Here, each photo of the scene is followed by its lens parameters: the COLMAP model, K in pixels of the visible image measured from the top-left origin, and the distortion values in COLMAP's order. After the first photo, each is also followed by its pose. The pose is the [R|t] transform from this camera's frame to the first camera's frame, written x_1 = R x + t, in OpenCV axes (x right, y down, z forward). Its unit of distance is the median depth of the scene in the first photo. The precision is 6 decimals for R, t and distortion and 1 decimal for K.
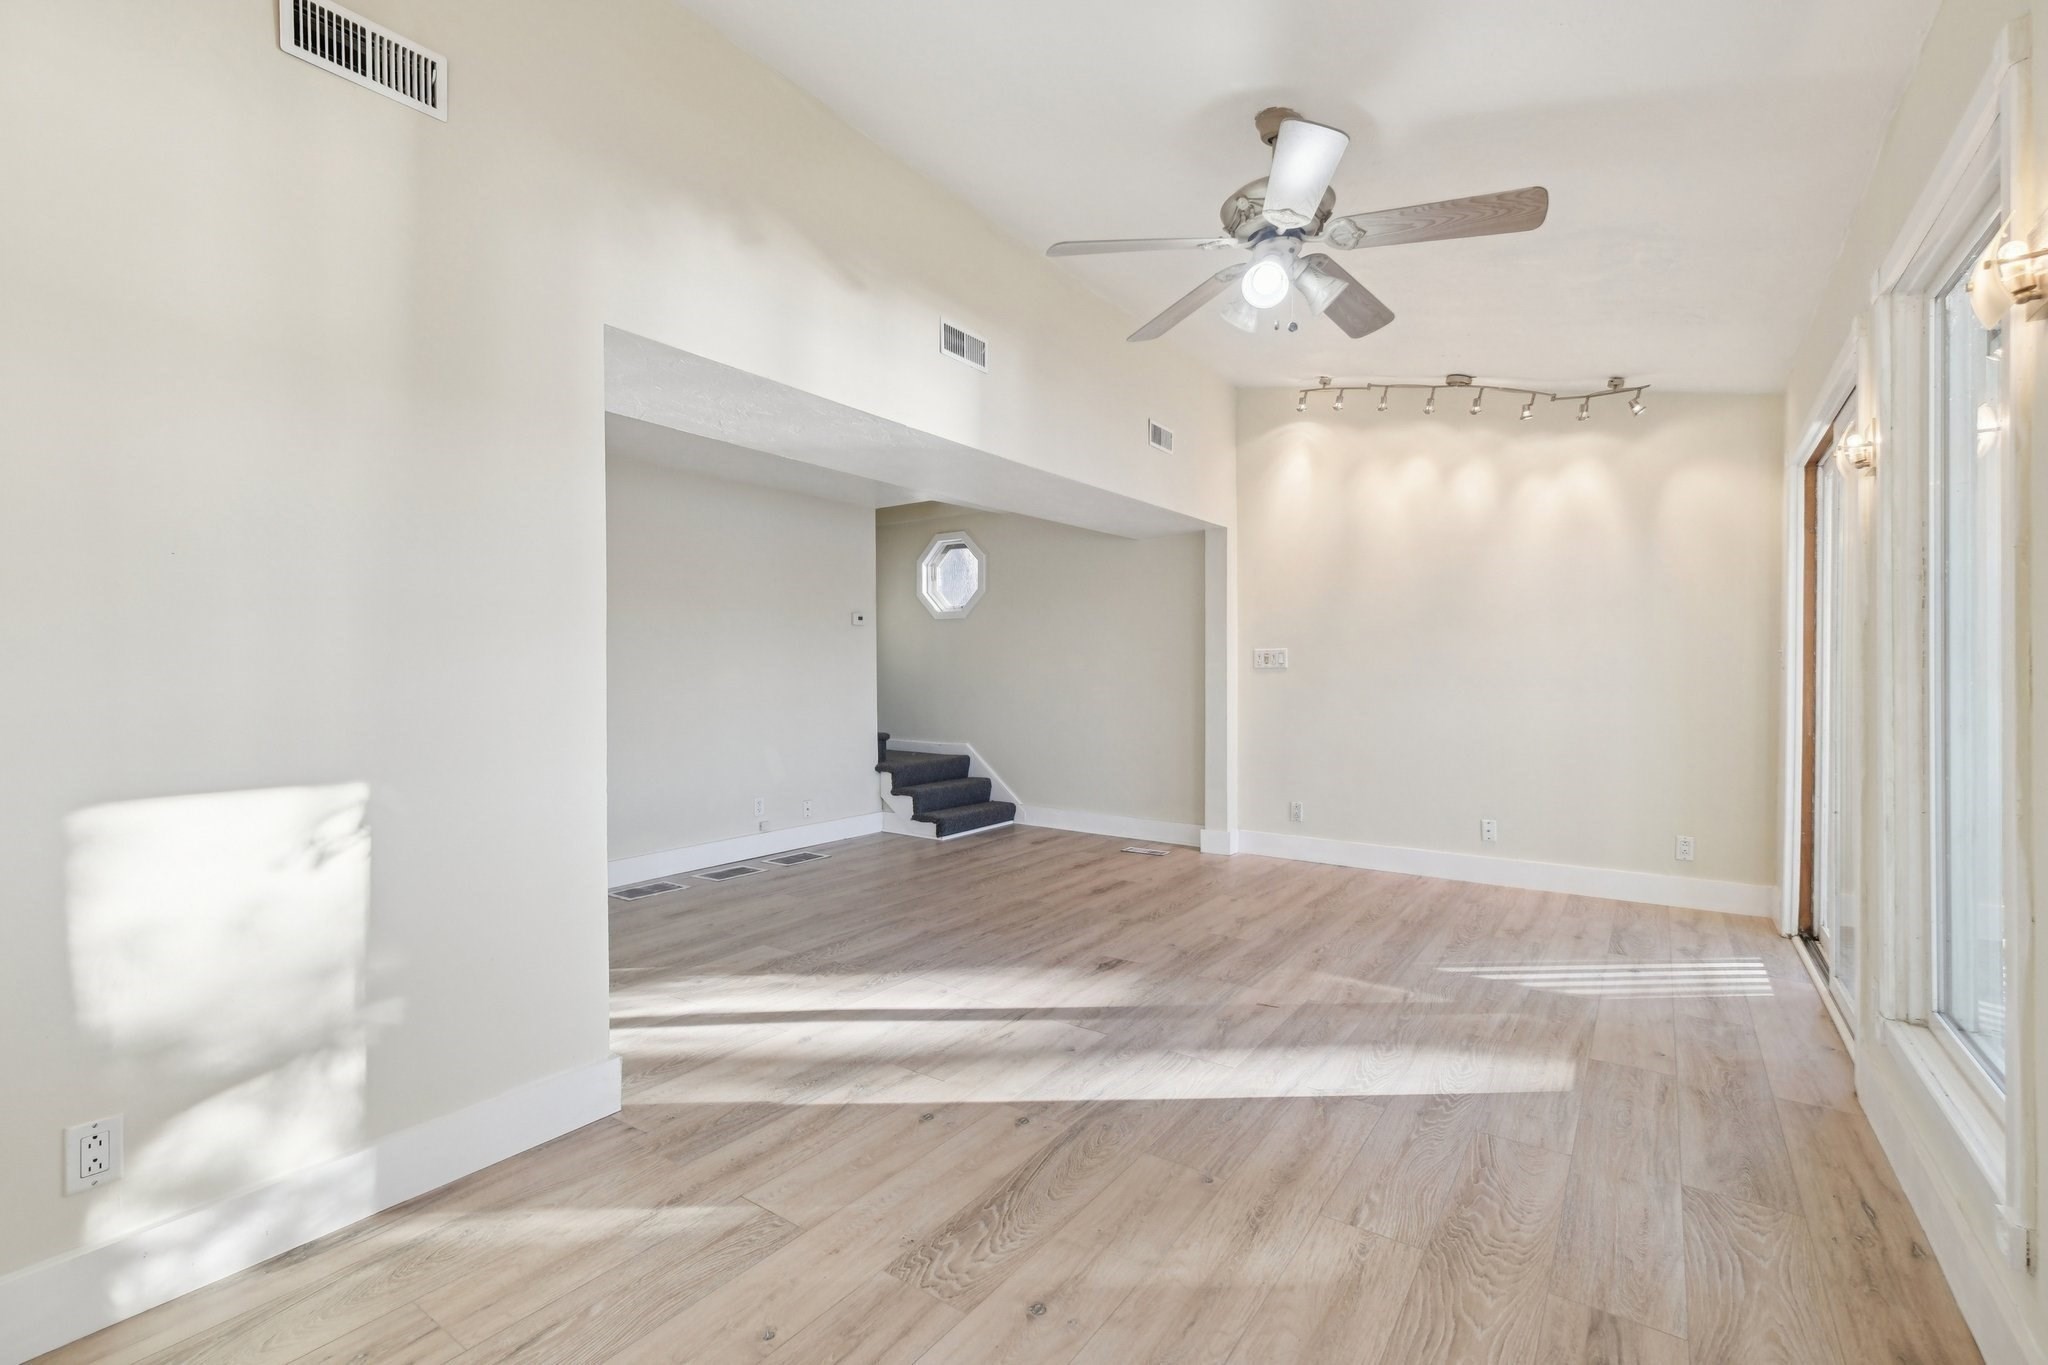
lens RADIAL K [[907.5, 0, 1027.3], [0, 907.5, 676.5], [0, 0, 1]] dist [0.001469, -0.000352]
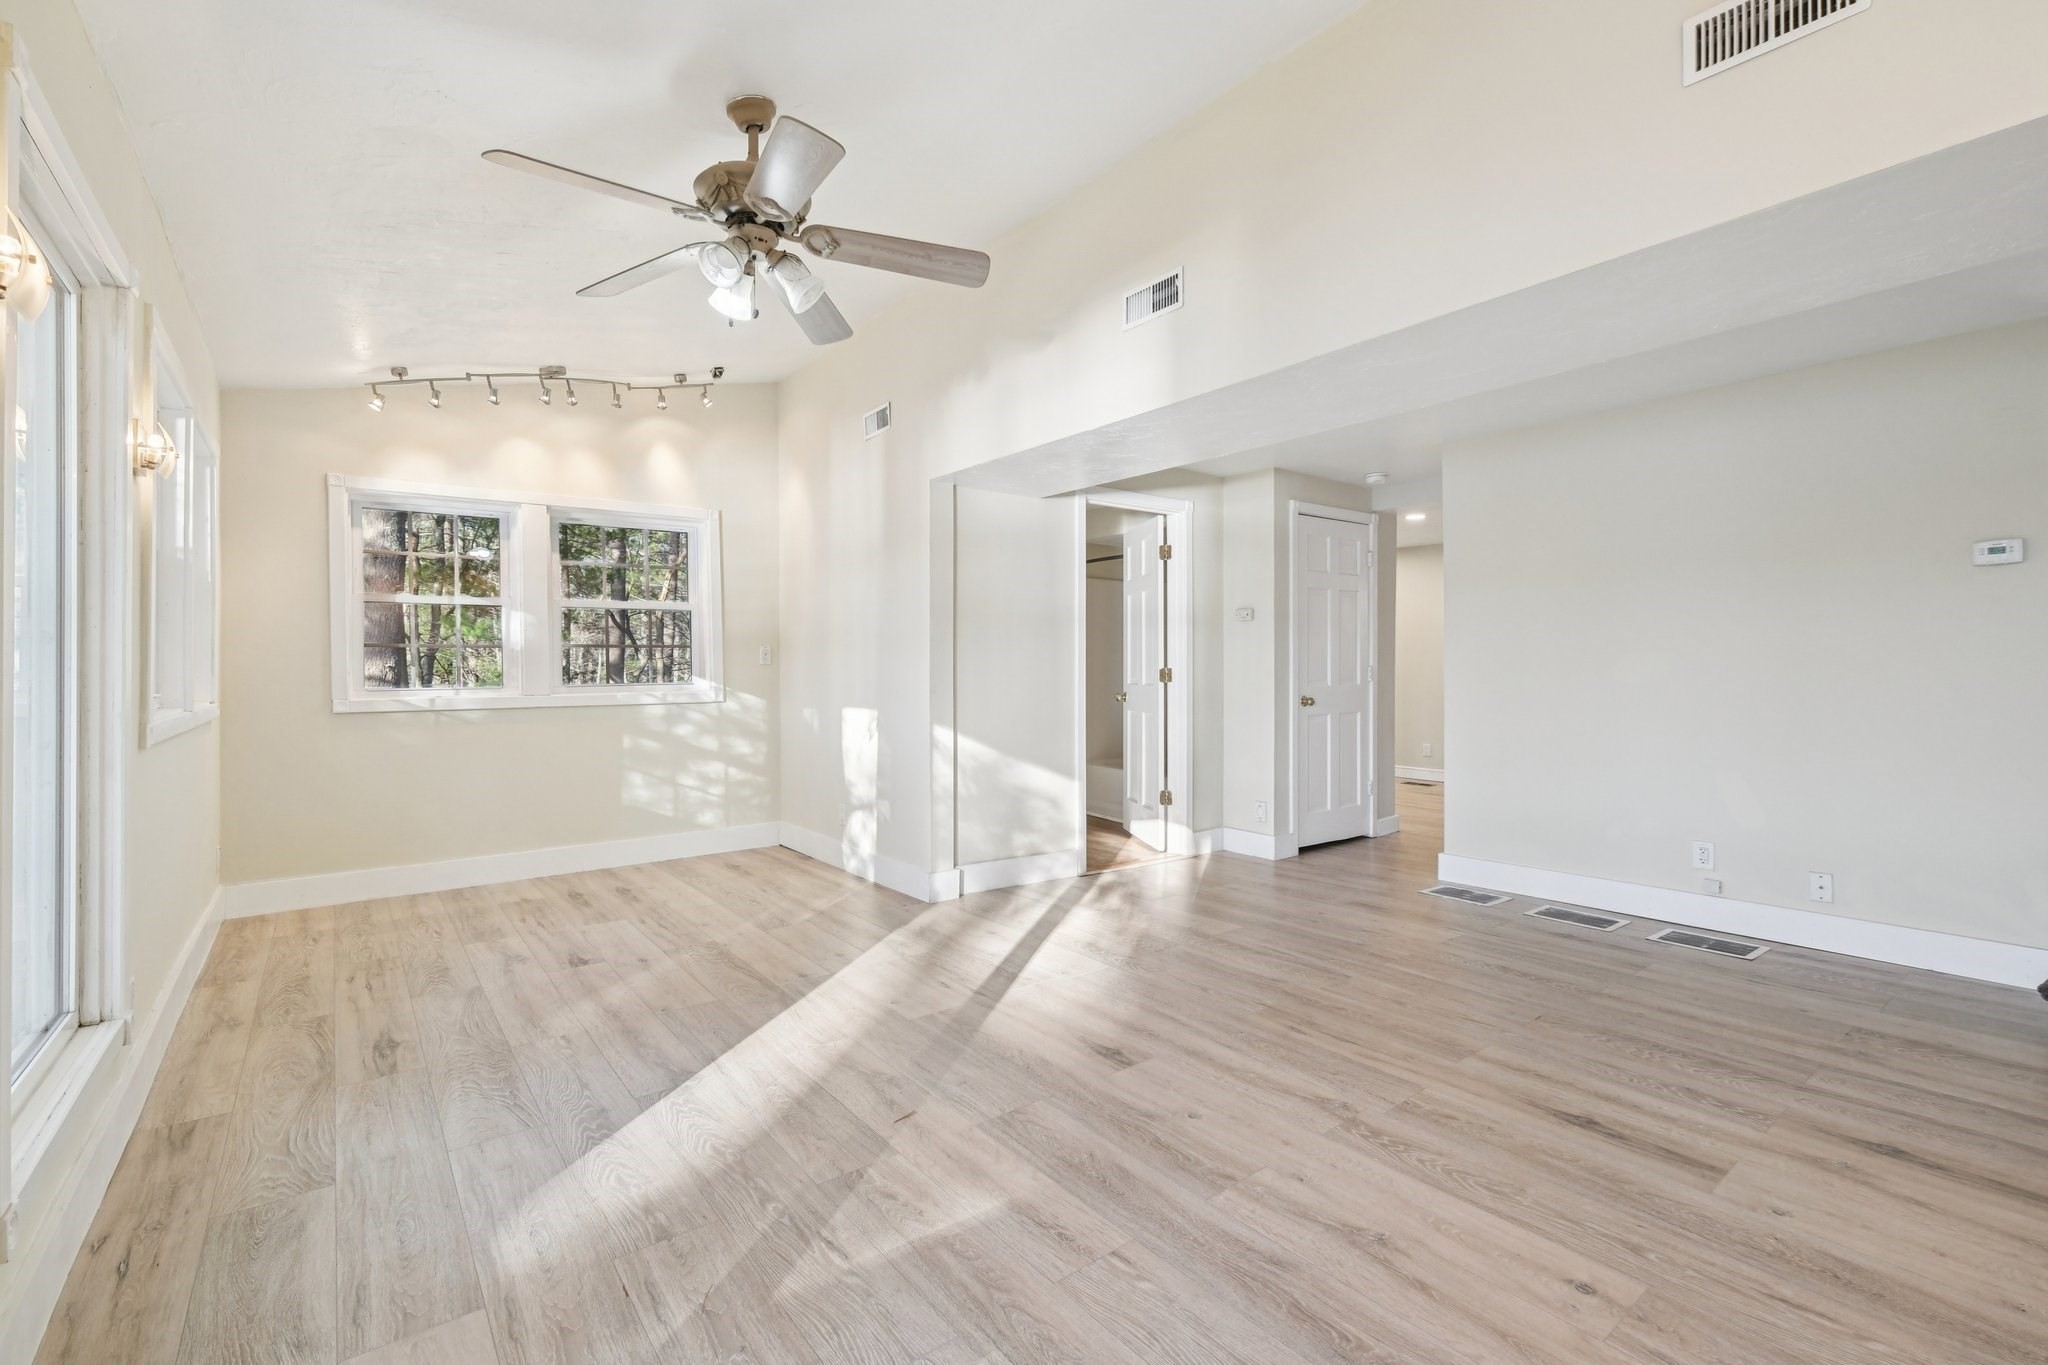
lens RADIAL K [[894.5, 0, 1047.3], [0, 894.5, 689.4], [0, 0, 1]] dist [-0.013609, 0.000021]
pose [[-0.282108, 0.023689, -0.959090, 1.063251], [-0.000893, 0.999688, 0.024954, -0.005216], [0.959382, 0.007896, -0.281999, 1.515152]]
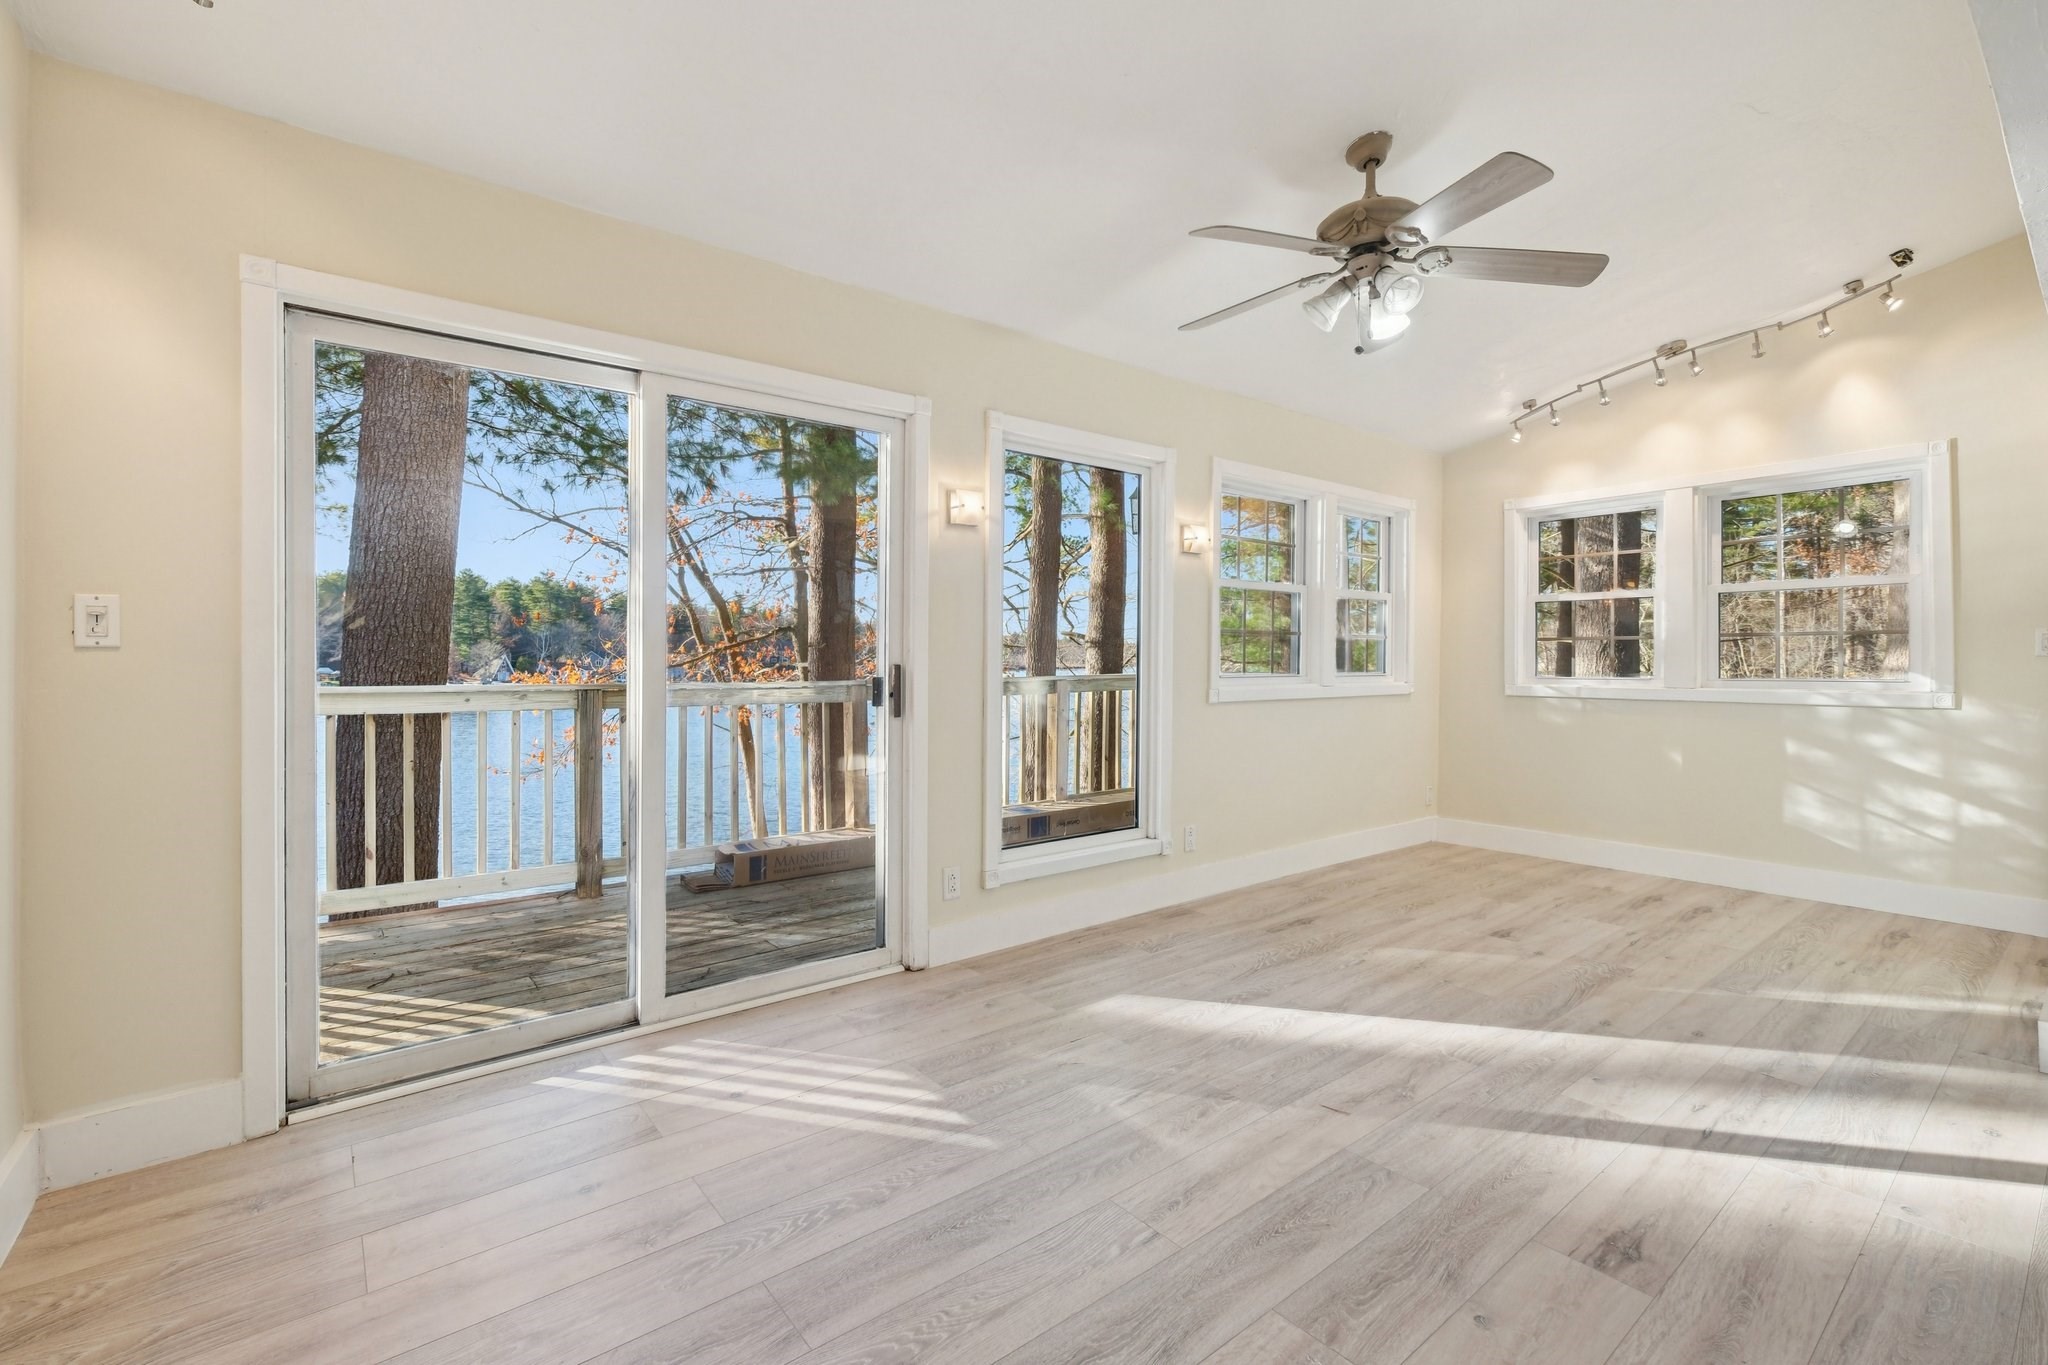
lens RADIAL K [[907.5, 0, 1027.3], [0, 907.5, 676.5], [0, 0, 1]] dist [0.001469, -0.000352]
pose [[-0.958830, -0.008258, 0.283861, 0.344155], [-0.001548, 0.999714, 0.023857, -0.010033], [-0.283977, 0.022435, -0.958569, 2.047991]]
